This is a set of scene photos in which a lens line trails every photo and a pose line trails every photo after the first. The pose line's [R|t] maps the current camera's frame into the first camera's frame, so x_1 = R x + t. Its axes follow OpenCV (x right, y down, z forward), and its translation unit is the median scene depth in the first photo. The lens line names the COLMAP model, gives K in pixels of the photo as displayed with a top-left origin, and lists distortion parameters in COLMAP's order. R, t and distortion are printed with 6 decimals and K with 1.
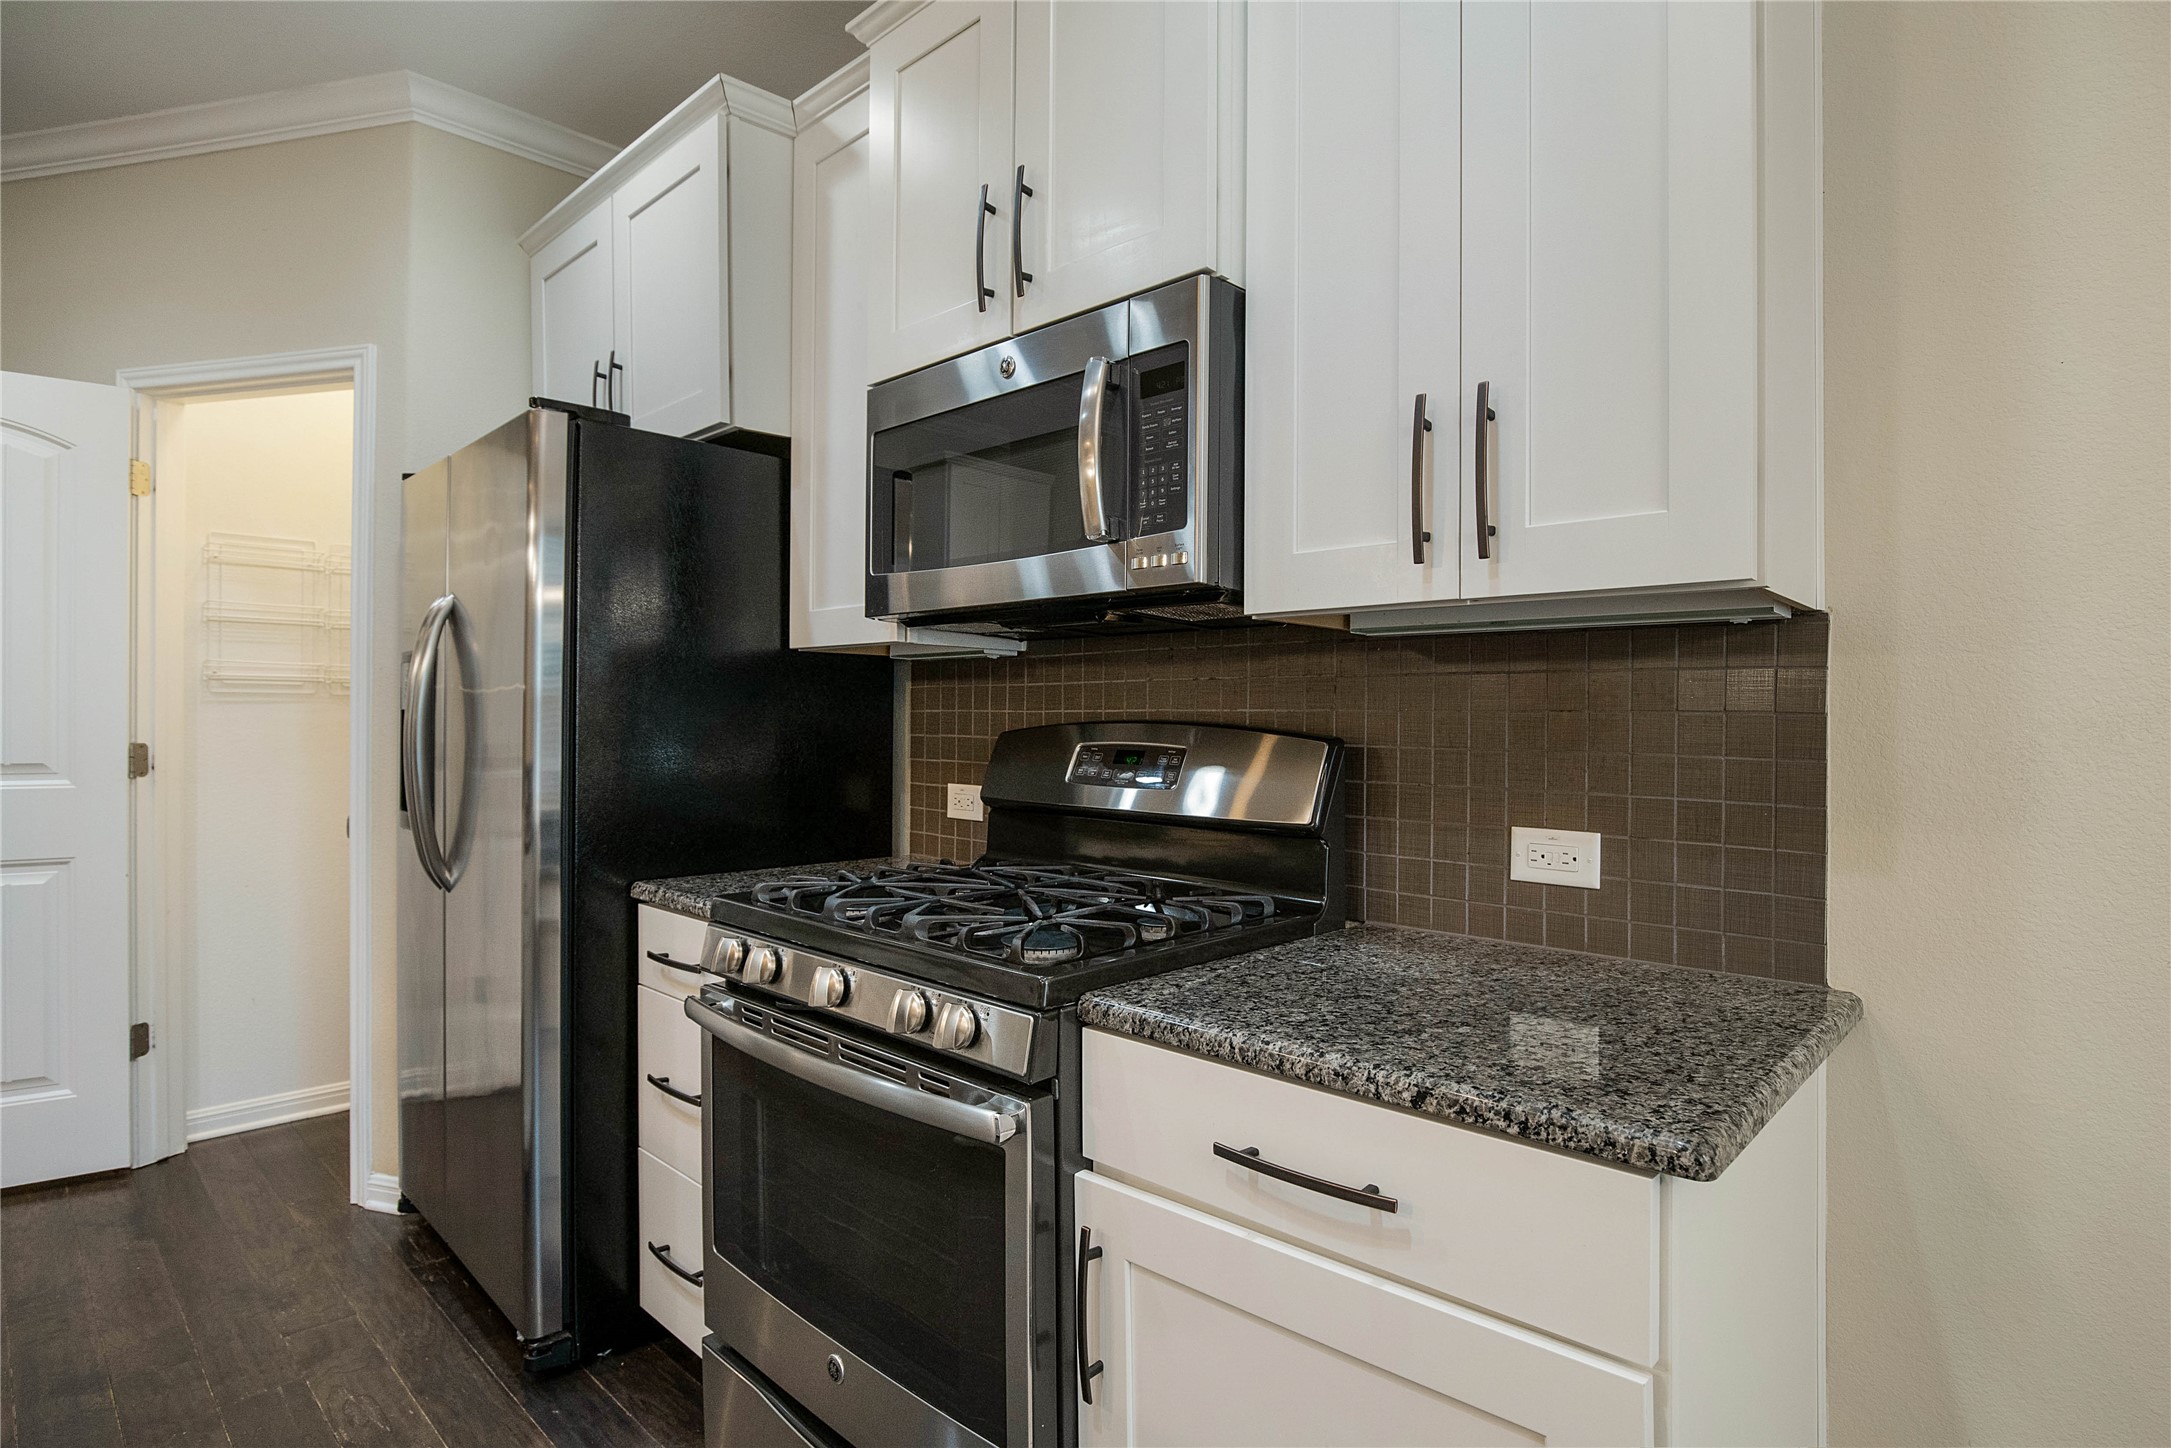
lens RADIAL K [[1103.2, 0, 1088.4], [0, 1103.2, 729.0], [0, 0, 1]] dist [-0.021281, 0.000605]
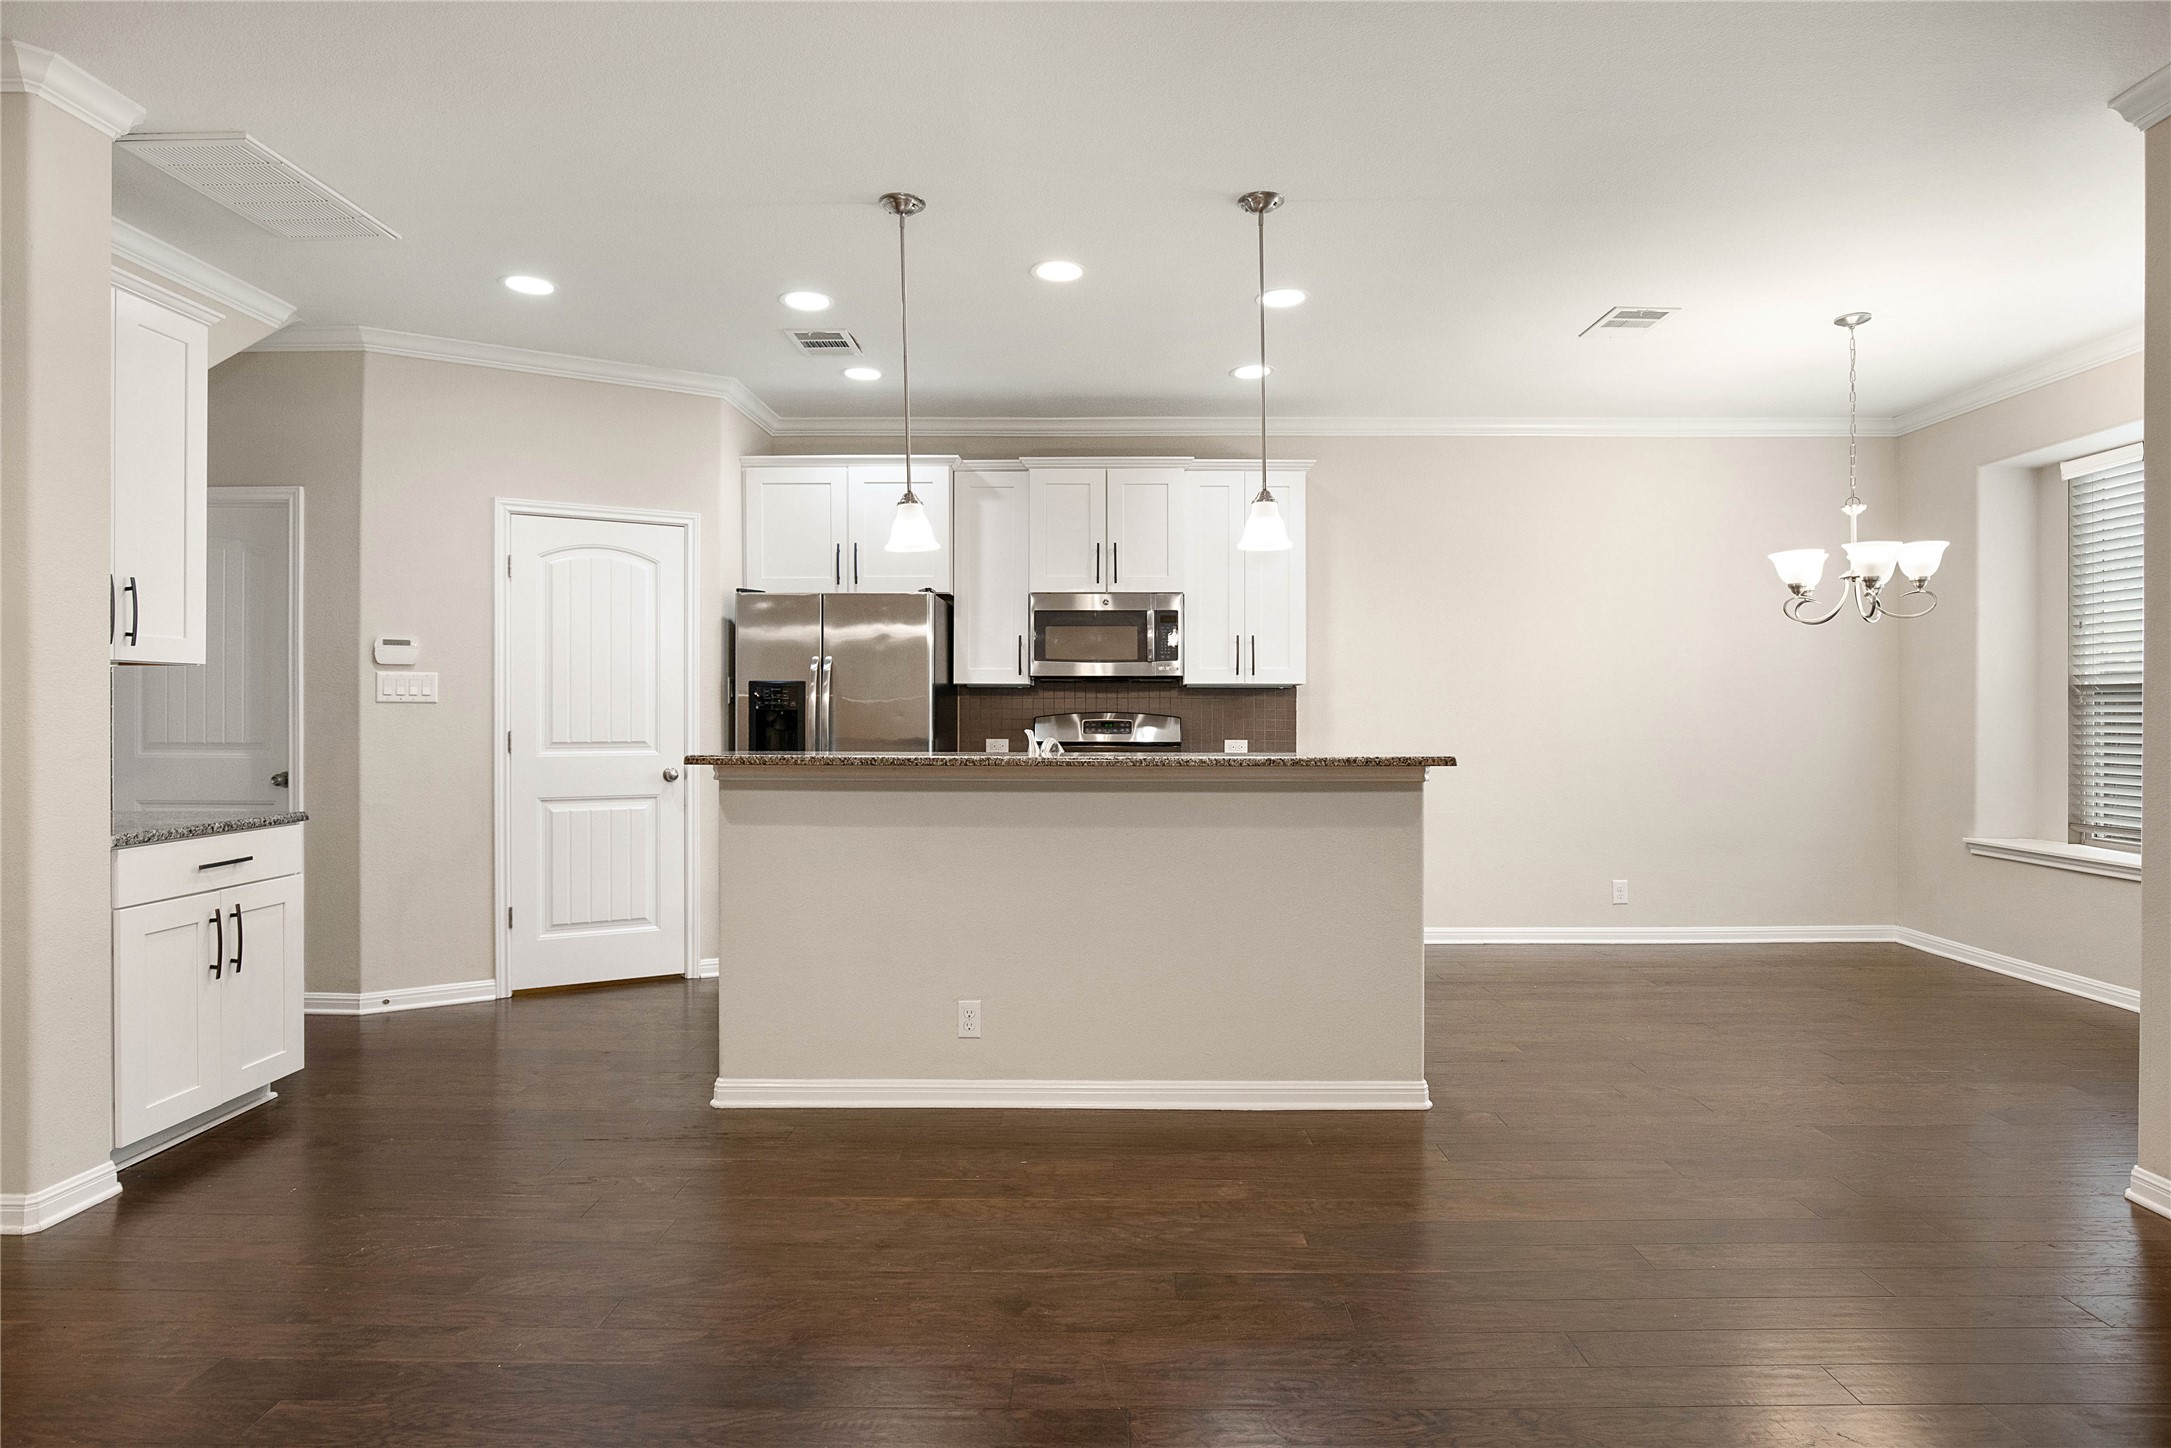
lens RADIAL K [[1175.4, 0, 1090.4], [0, 1175.4, 716.1], [0, 0, 1]] dist [-0.013452, 0.001933]
pose [[0.731429, -0.009844, 0.681846, -2.556165], [0.009813, 0.999944, 0.003910, -0.012073], [-0.681847, 0.003831, 0.731485, -1.536640]]
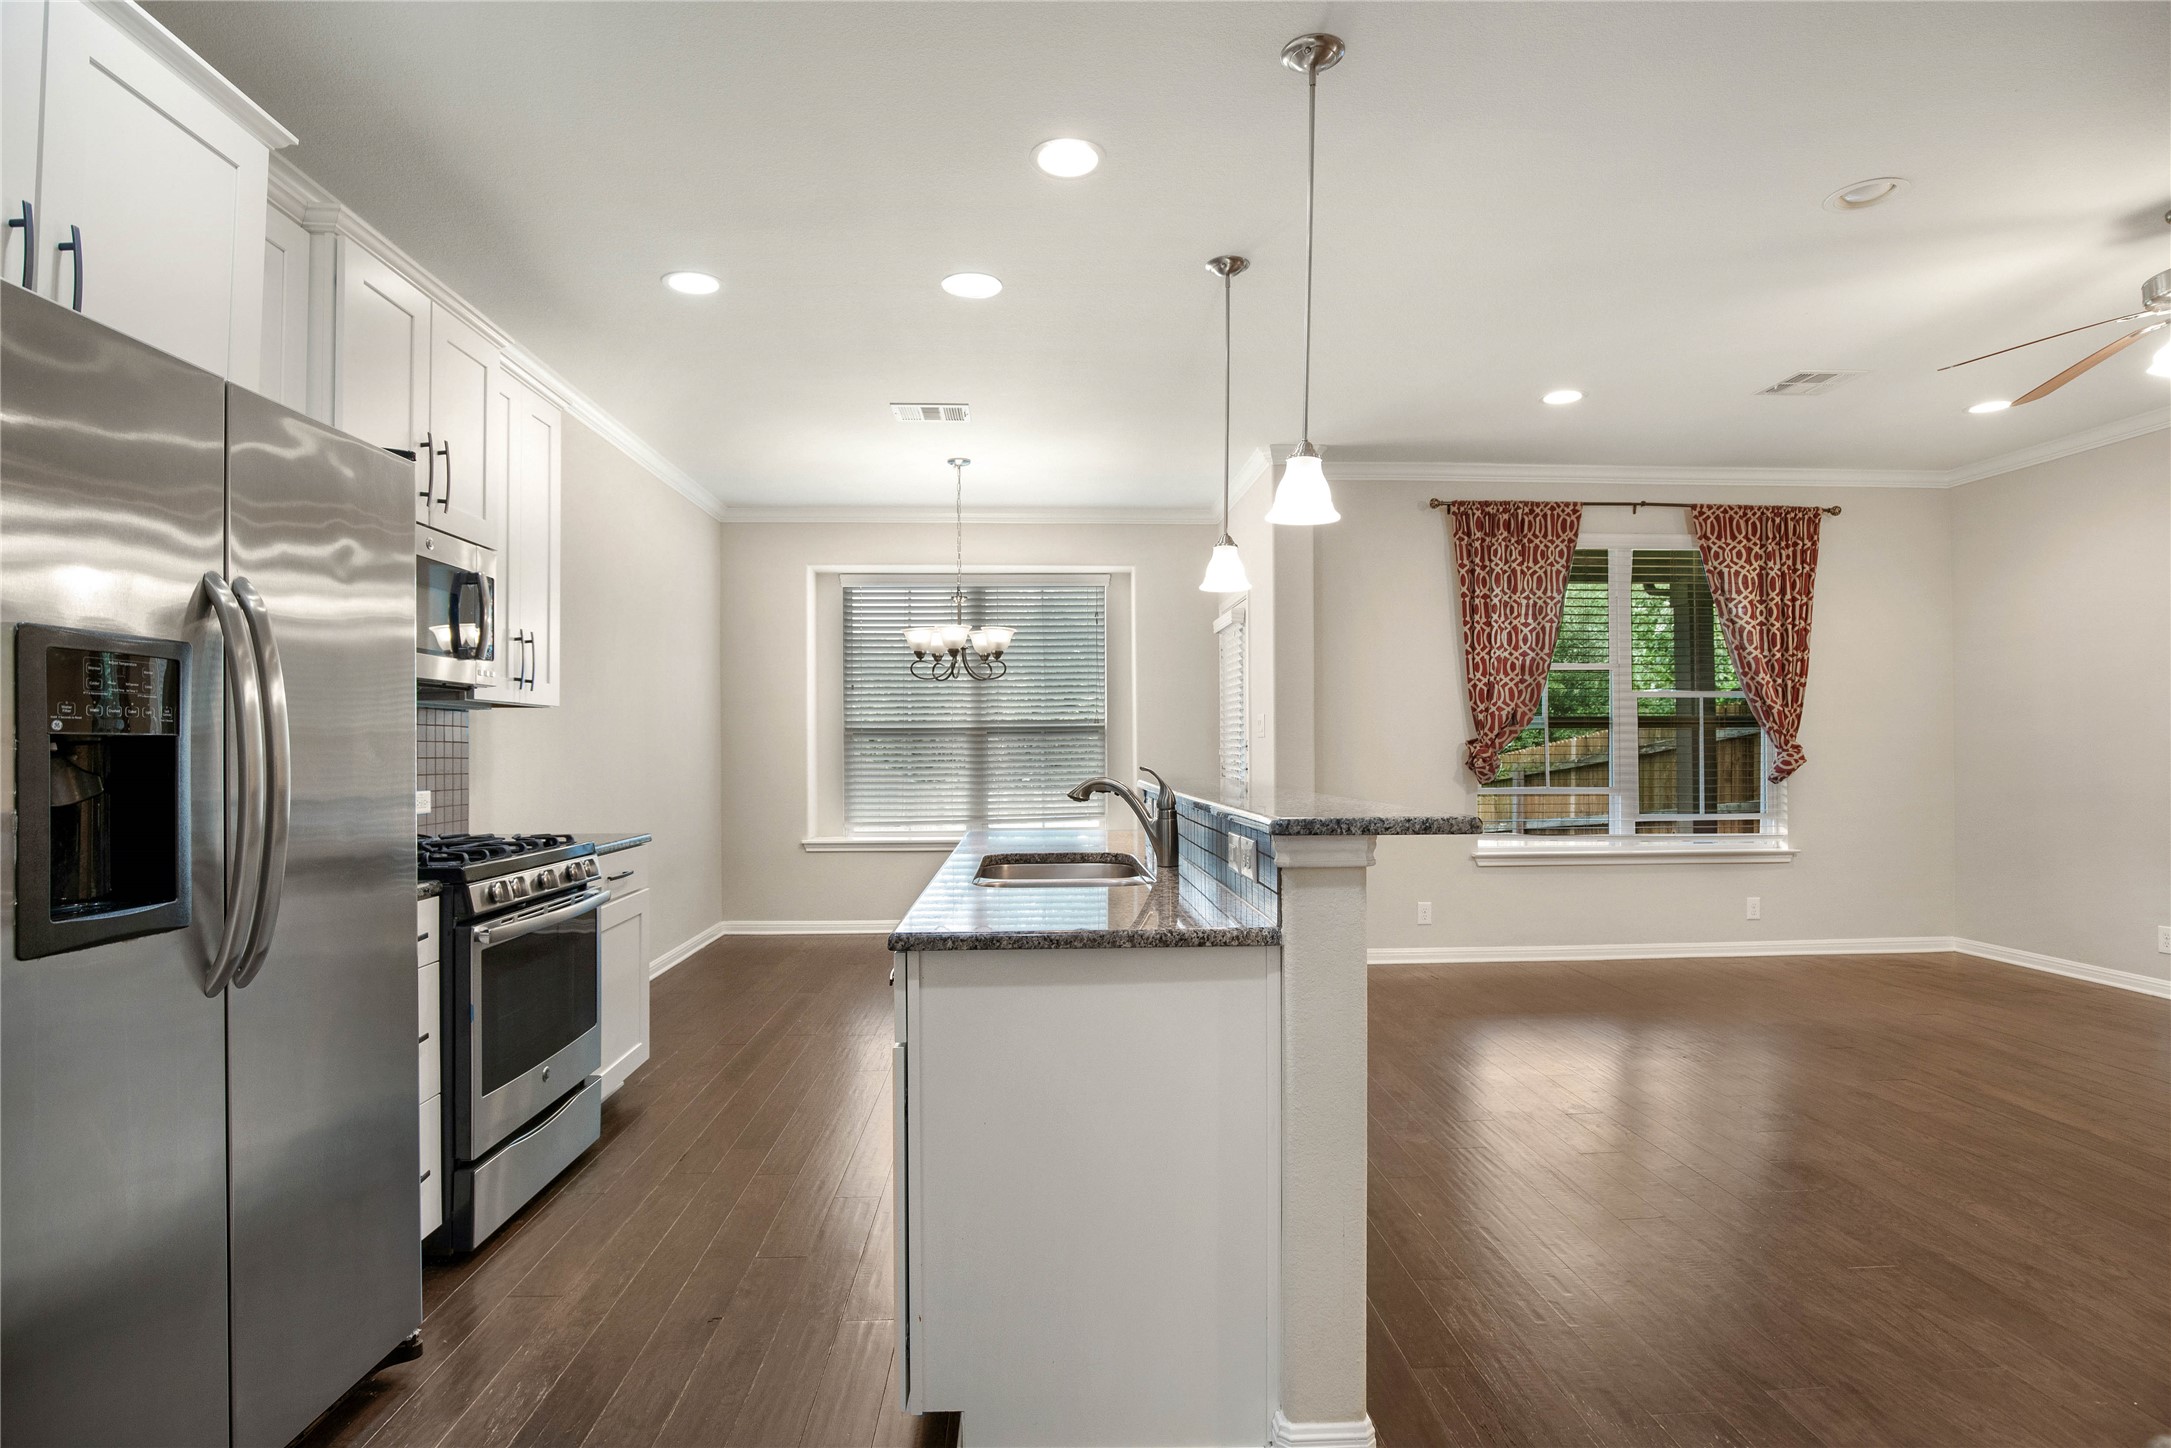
lens RADIAL K [[1094.0, 0, 1087.8], [0, 1094.0, 736.5], [0, 0, 1]] dist [-0.022577, 0.000085]
pose [[-0.727624, 0.001509, 0.685974, -2.105185], [0.003326, 0.999994, 0.001327, -0.023808], [-0.685968, 0.003247, -0.727624, 1.612795]]
